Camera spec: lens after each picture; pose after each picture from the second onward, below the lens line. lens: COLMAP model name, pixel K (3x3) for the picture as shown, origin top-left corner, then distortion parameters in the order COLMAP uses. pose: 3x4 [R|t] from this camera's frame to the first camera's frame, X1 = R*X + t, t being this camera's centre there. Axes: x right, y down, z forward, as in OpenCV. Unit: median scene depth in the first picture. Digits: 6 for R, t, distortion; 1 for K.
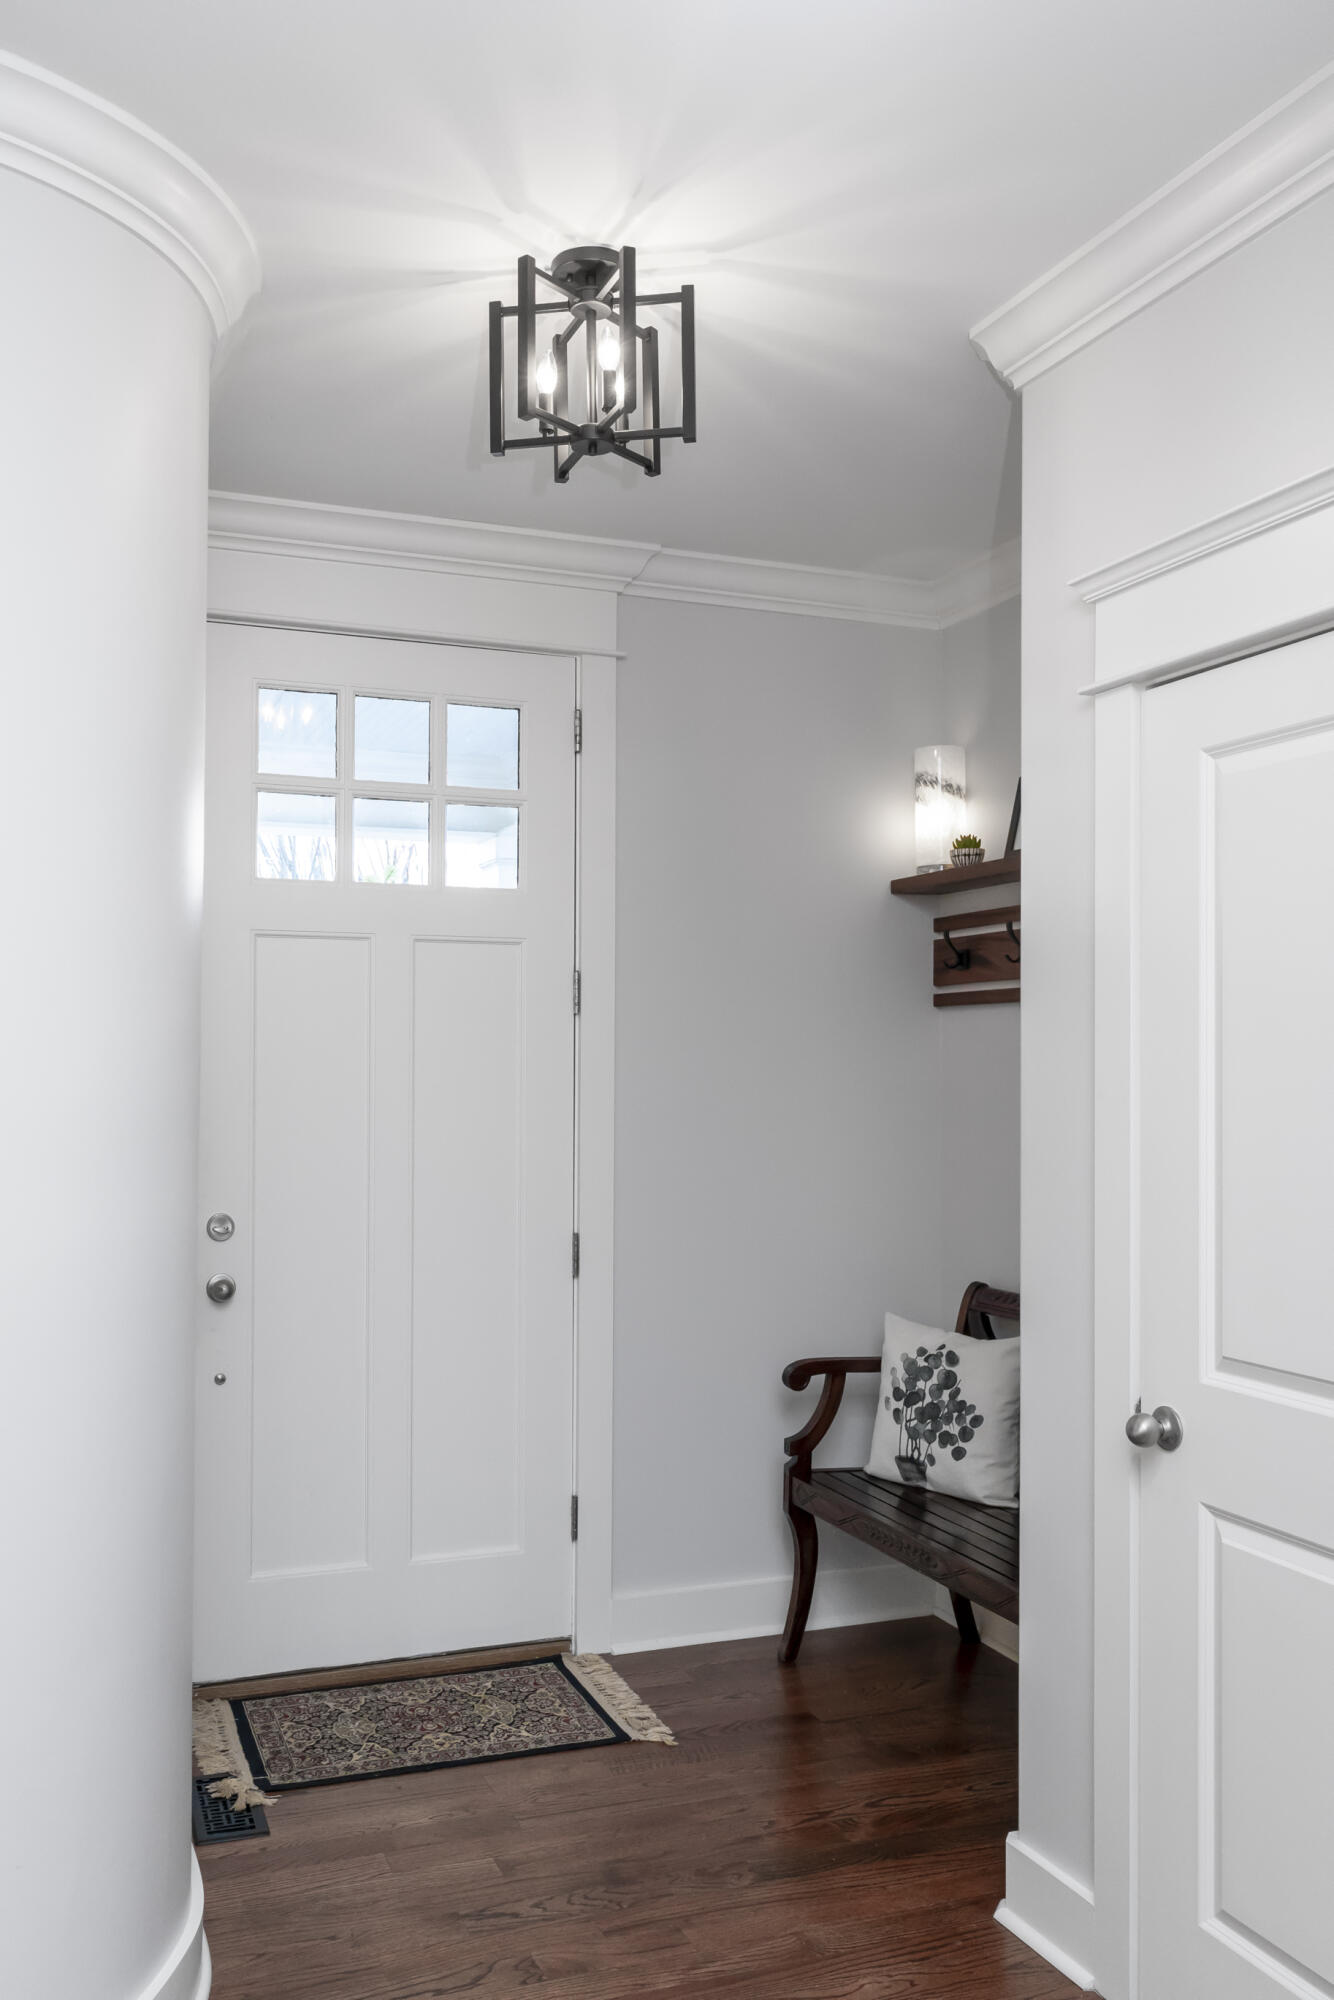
lens RADIAL K [[1668.9, 0, 664.1], [0, 1668.9, 1138.8], [0, 0, 1]] dist [0.014637, 0.002217]
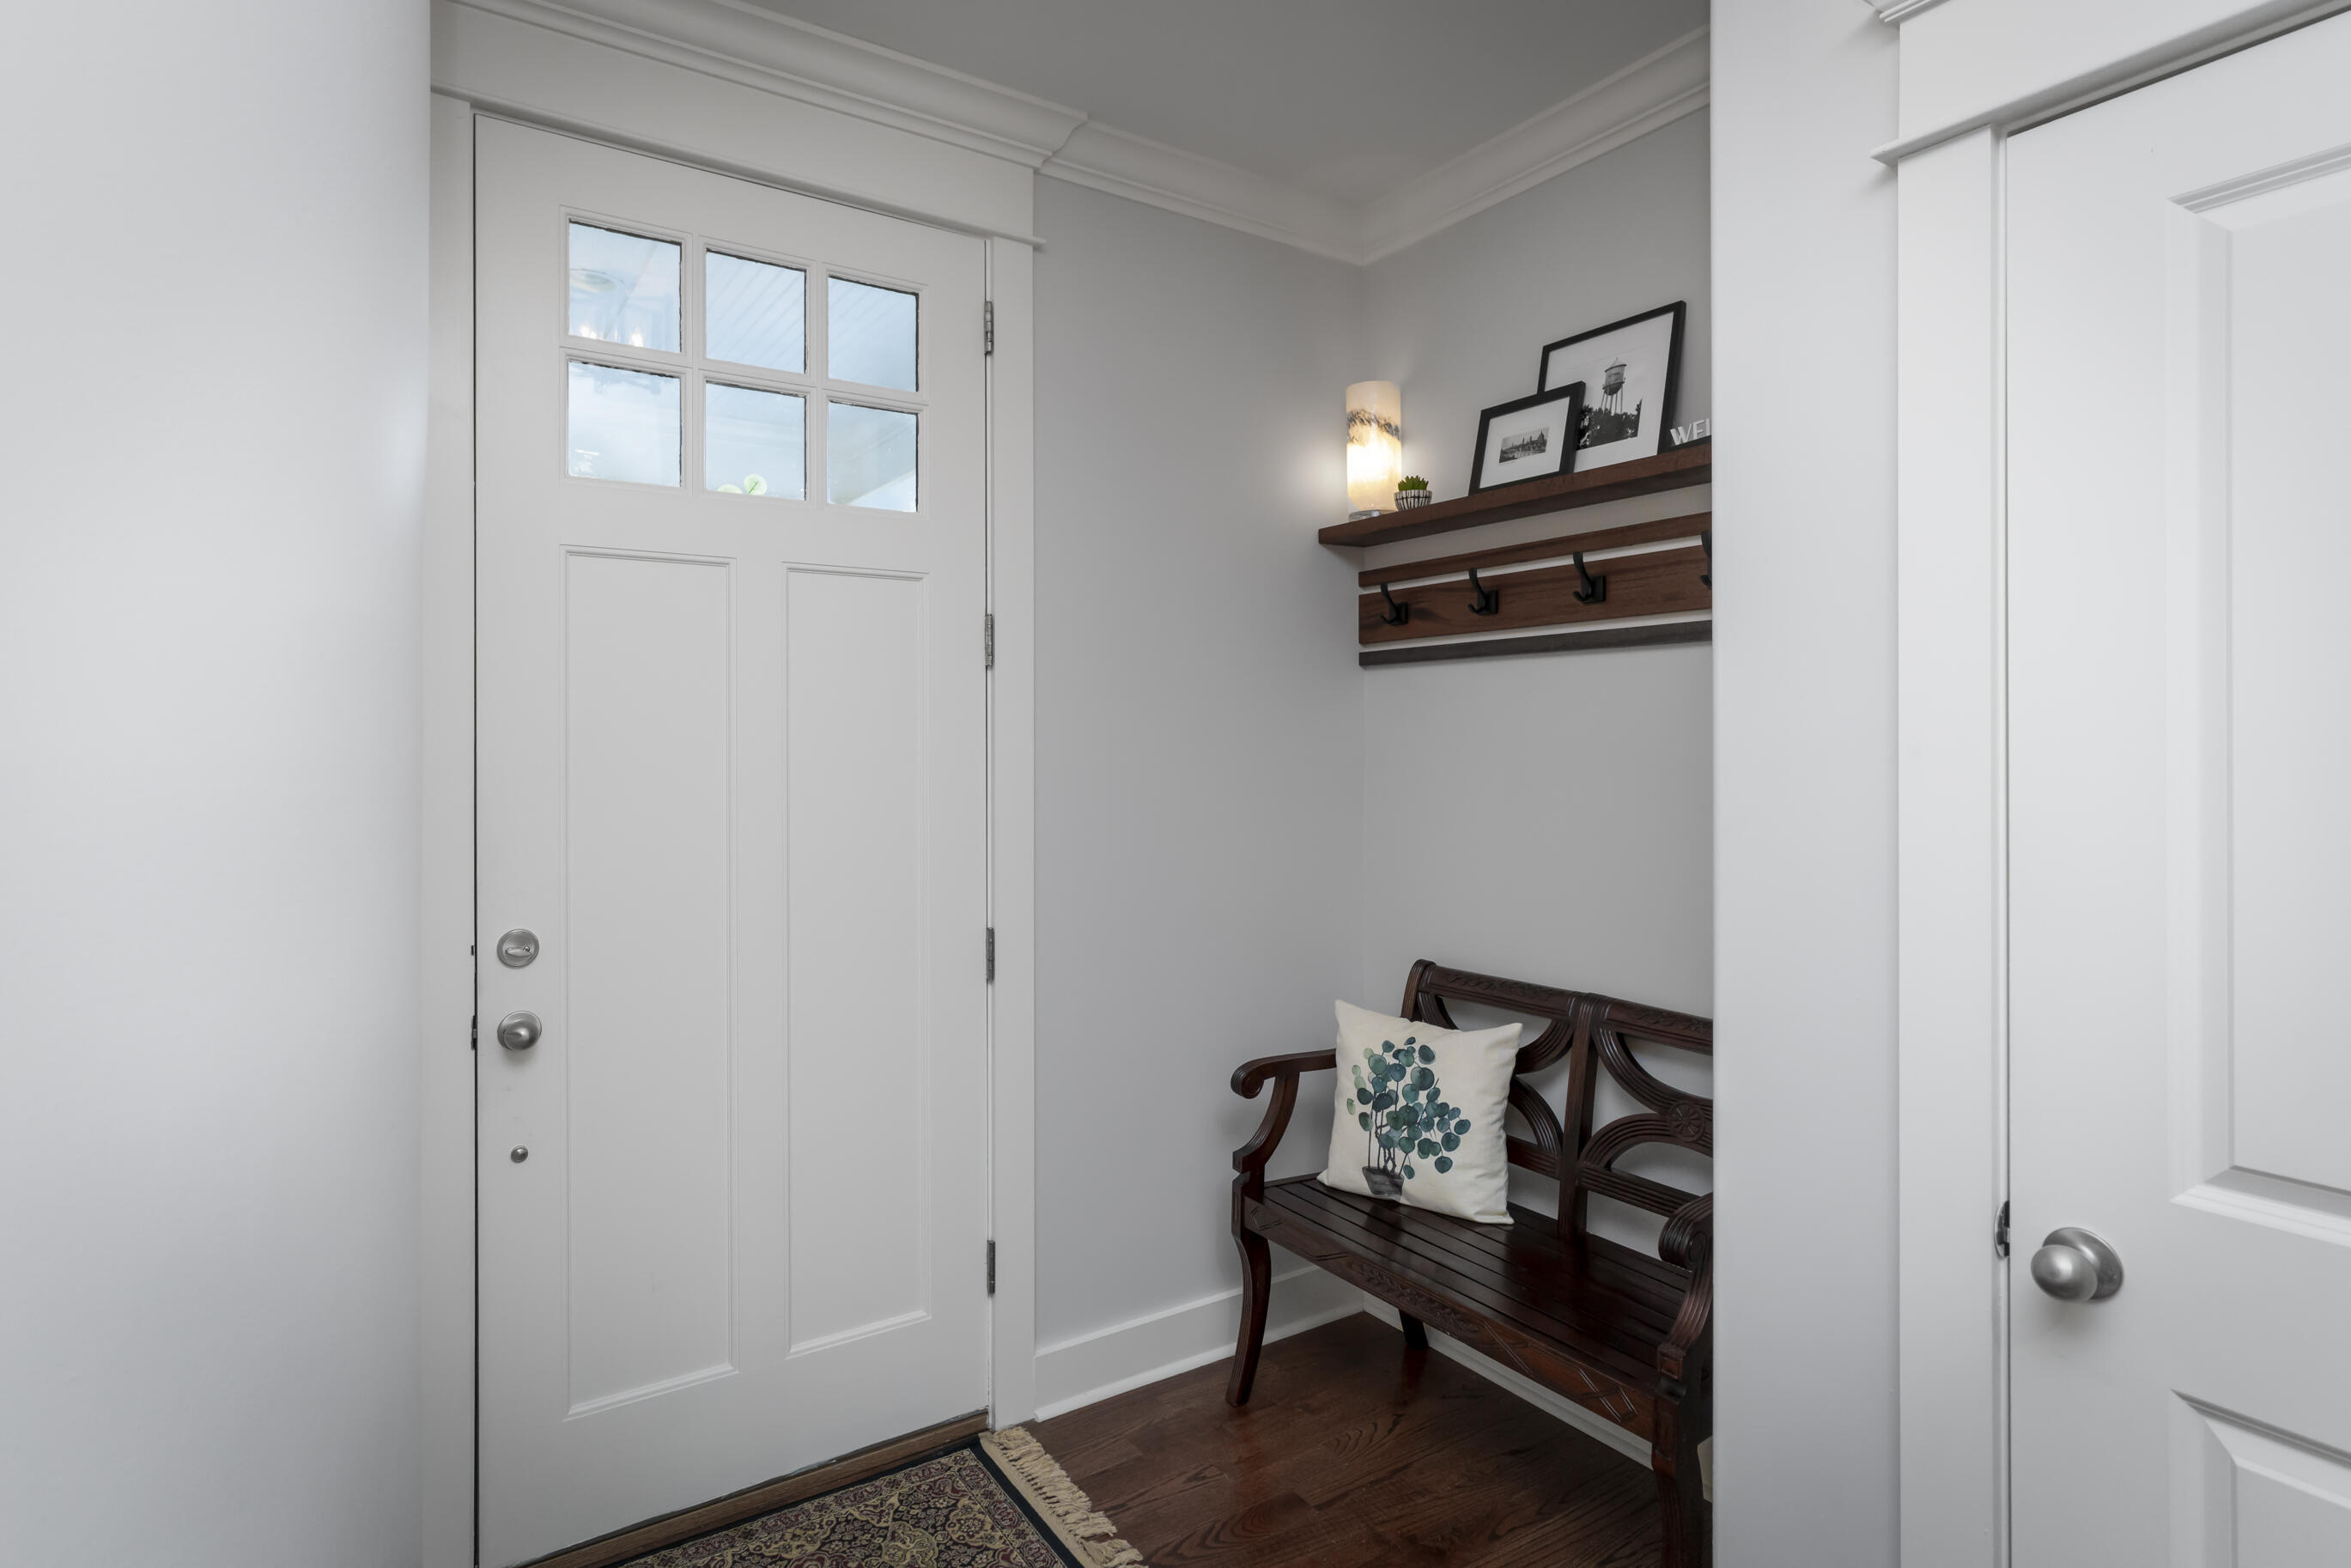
lens RADIAL K [[1200.4, 0, 1198.3], [0, 1200.4, 774.3], [0, 0, 1]] dist [0.001473, 0.002173]
pose [[0.974801, -0.012761, 0.222709, -0.086255], [0.016768, 0.999730, -0.016113, -0.009392], [-0.222443, 0.019441, 0.974752, 0.396942]]
